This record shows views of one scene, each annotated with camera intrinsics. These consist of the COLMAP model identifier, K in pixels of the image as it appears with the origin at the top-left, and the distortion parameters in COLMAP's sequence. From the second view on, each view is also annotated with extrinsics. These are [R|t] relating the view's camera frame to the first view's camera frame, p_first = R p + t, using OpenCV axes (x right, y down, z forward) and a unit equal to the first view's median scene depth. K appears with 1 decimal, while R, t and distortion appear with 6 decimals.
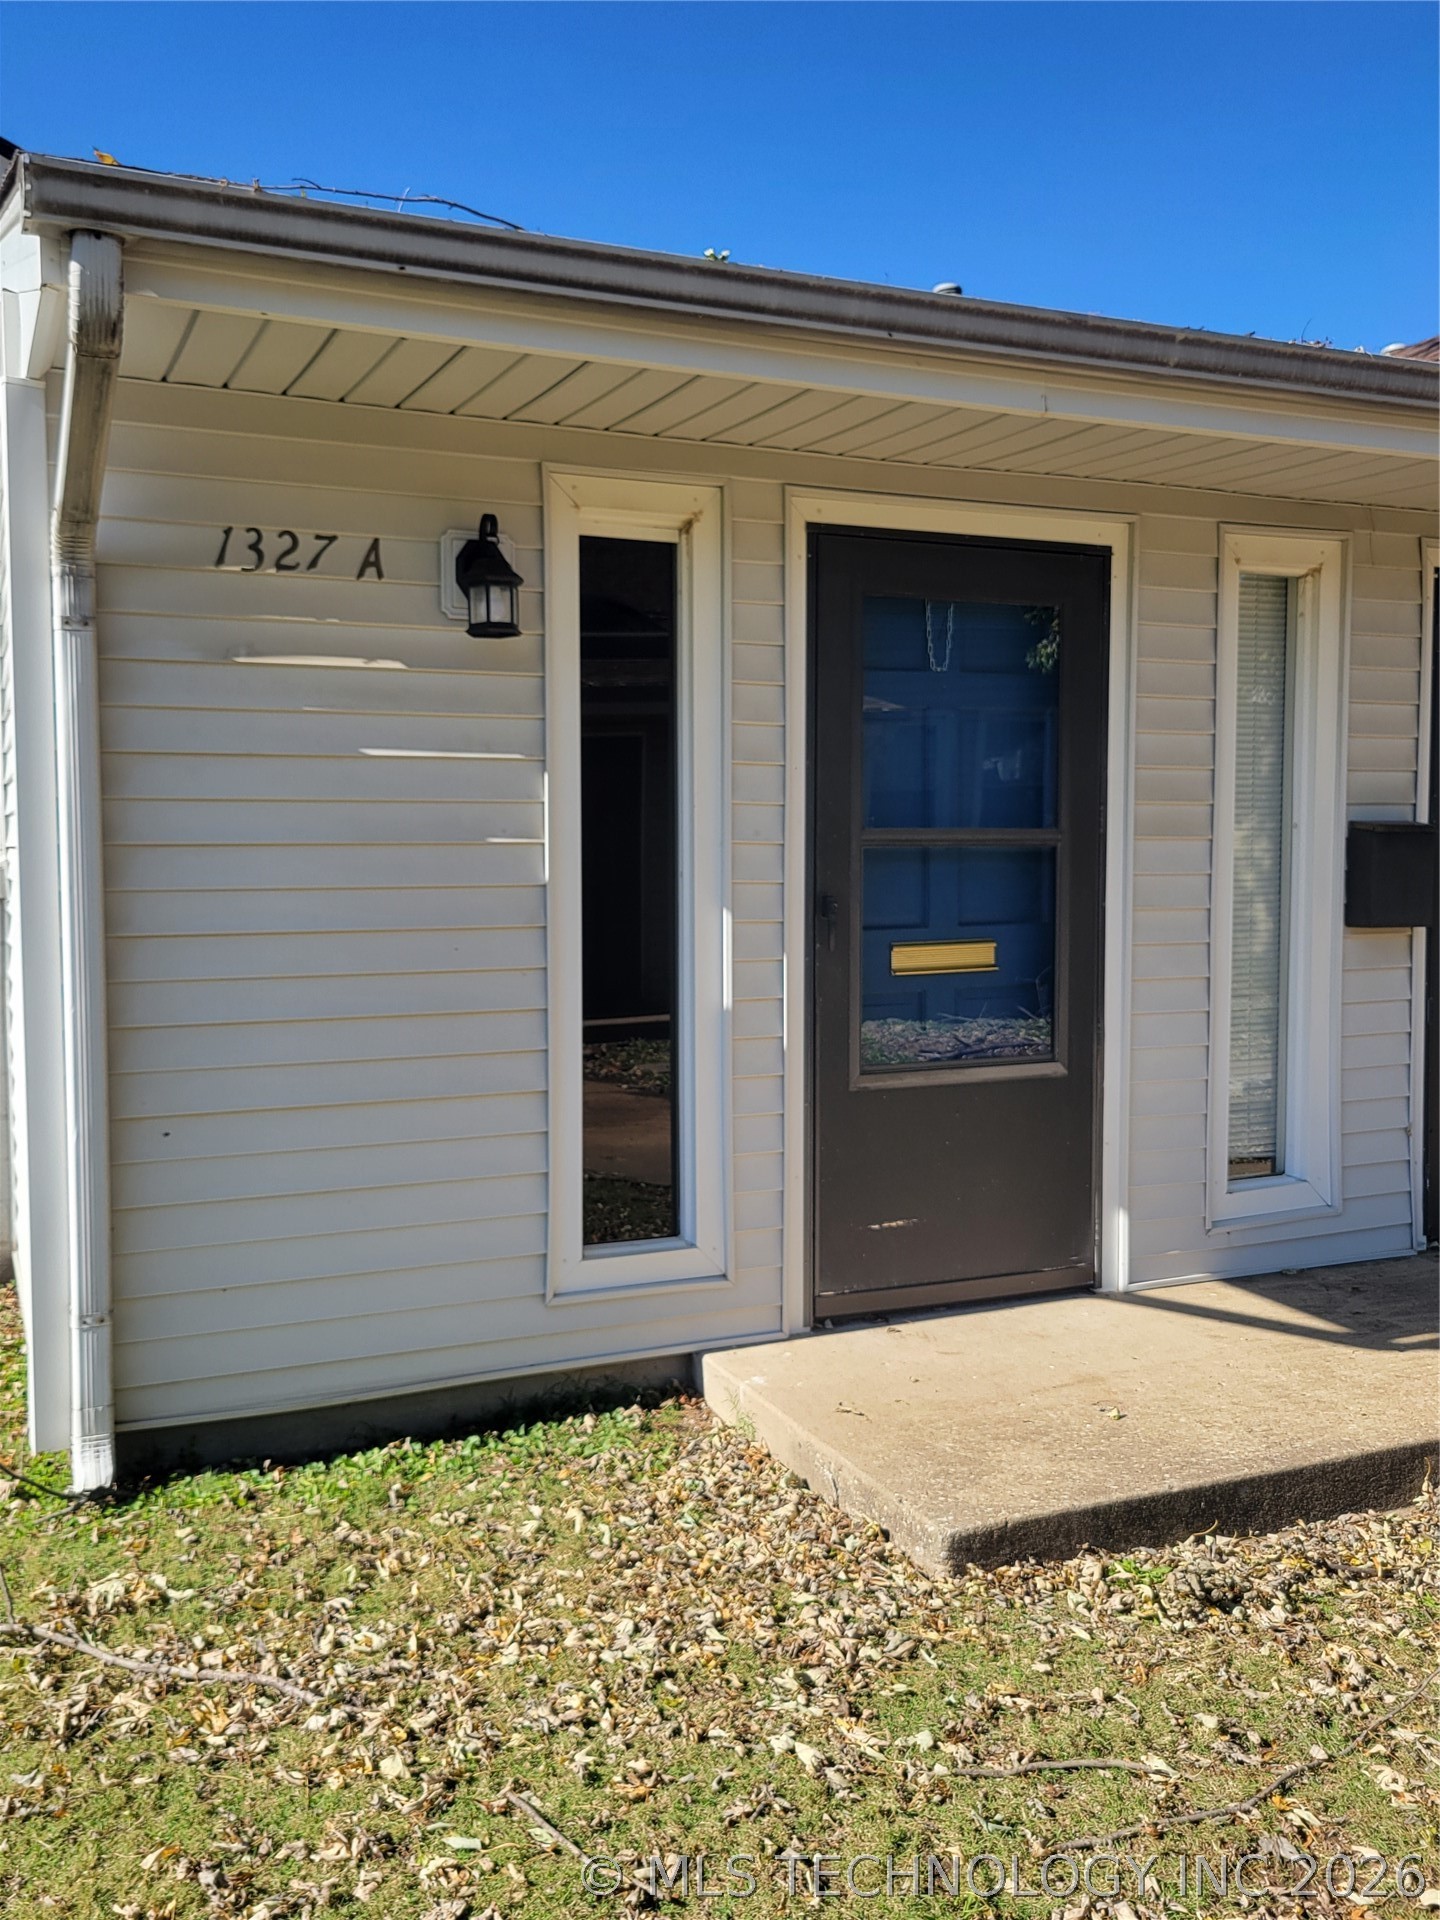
lens RADIAL K [[1687.3, 0, 712.7], [0, 1687.3, 954.4], [0, 0, 1]] dist [0.056156, -0.030164]
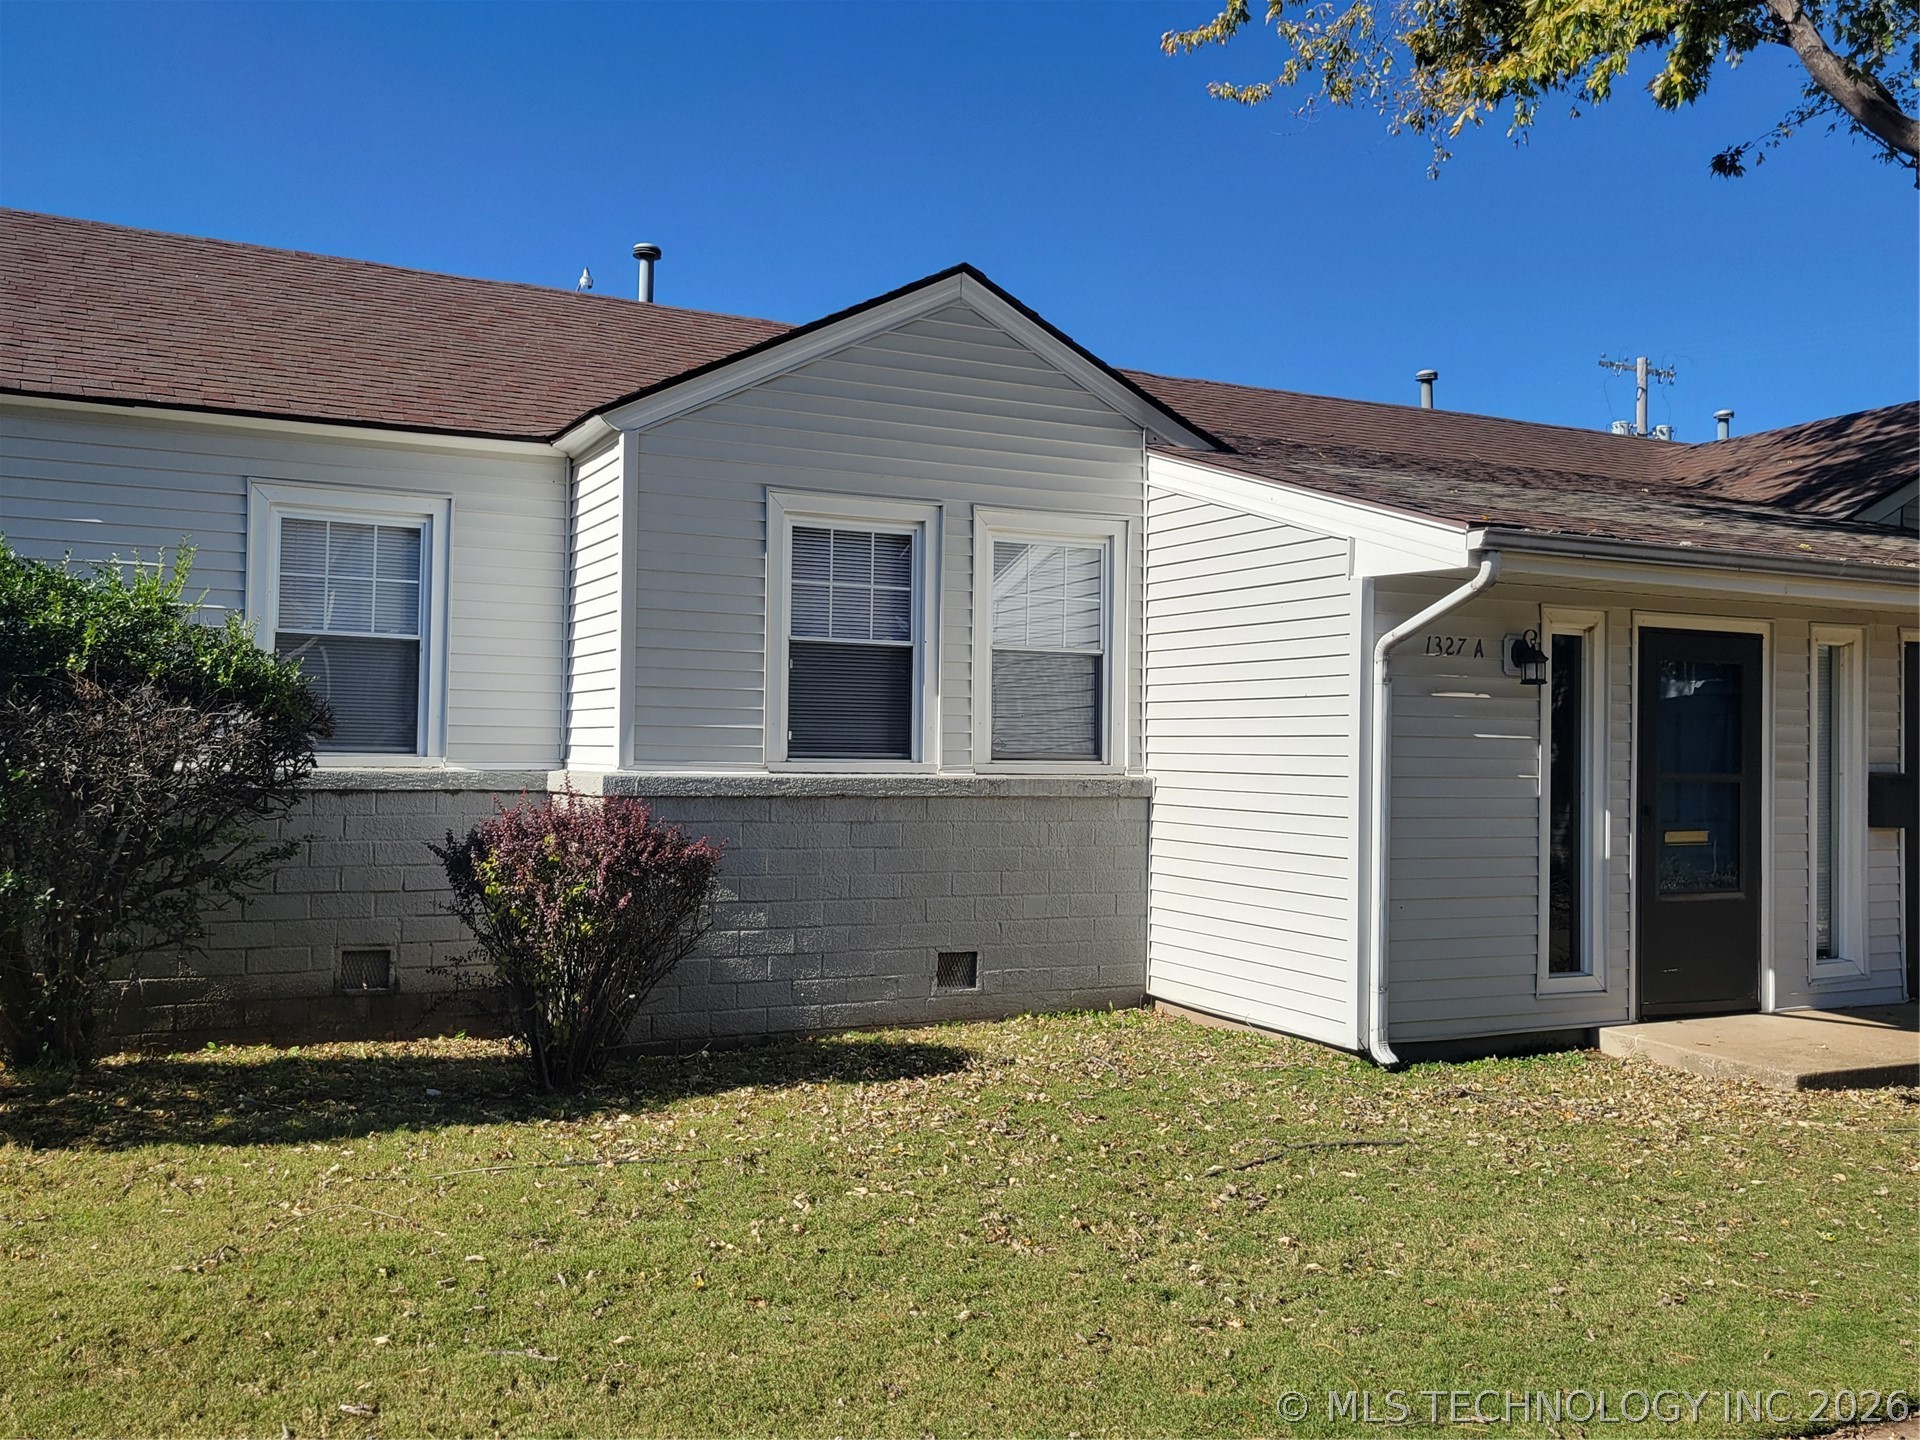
lens RADIAL K [[1687.3, 0, 973.7], [0, 1687.3, 704.9], [0, 0, 1]] dist [0.056156, -0.030164]
pose [[0.998608, 0.022515, 0.047707, -0.844210], [-0.018146, 0.995767, -0.090106, 0.044780], [-0.049534, 0.089115, 0.994789, -1.018313]]
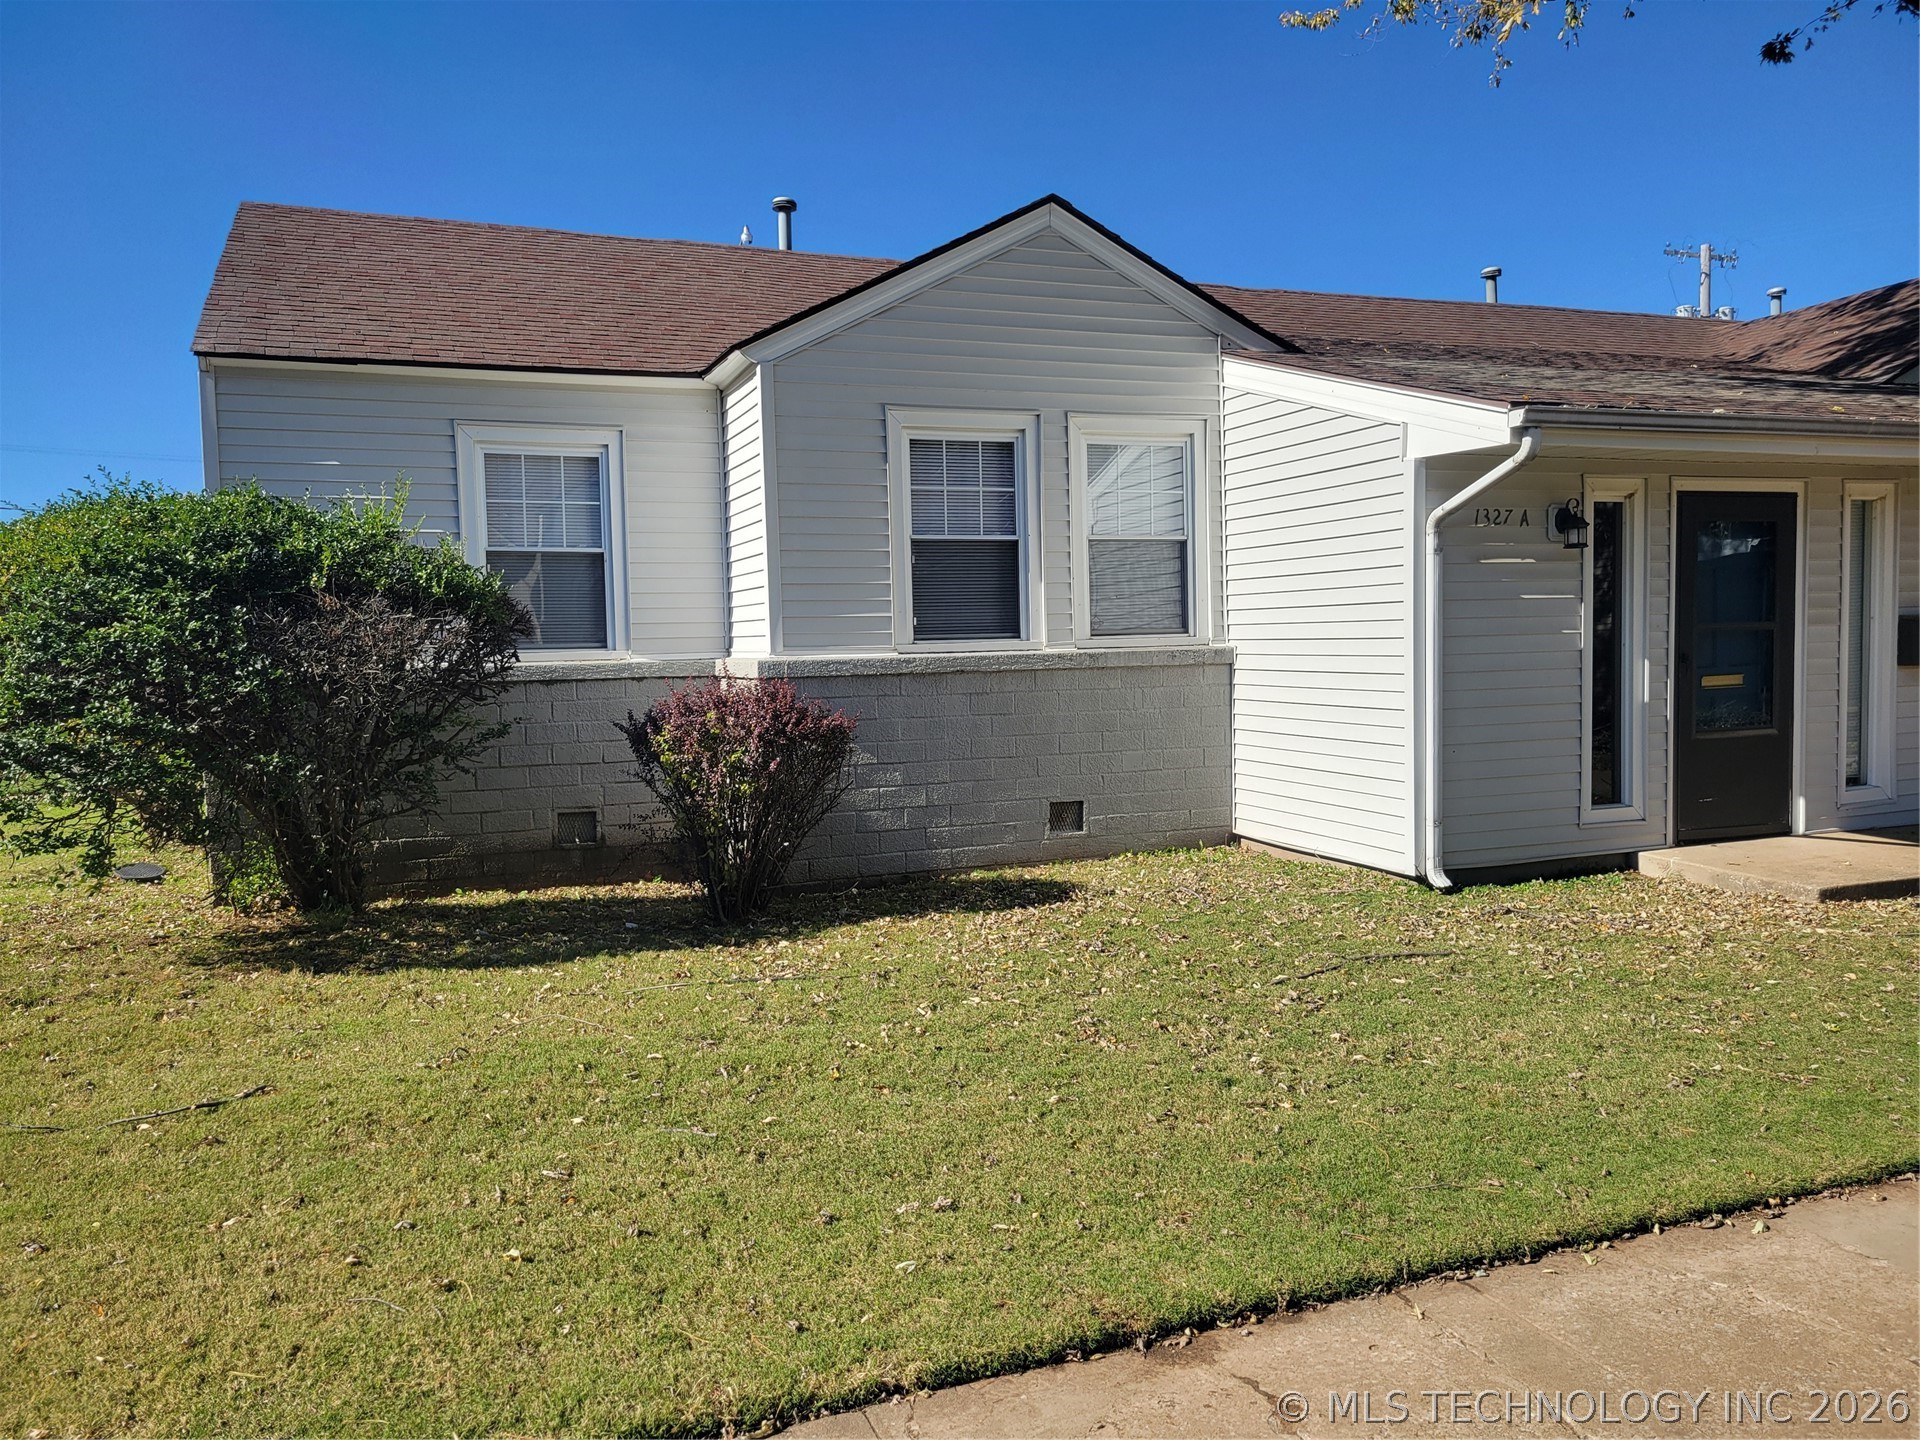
lens RADIAL K [[1449.5, 0, 965.9], [0, 1449.5, 718.5], [0, 0, 1]] dist [0.055114, -0.032572]
pose [[0.998800, -0.013518, -0.047062, -0.801670], [0.013253, 0.999895, -0.005946, 0.051883], [0.047138, 0.005315, 0.998874, -1.011477]]
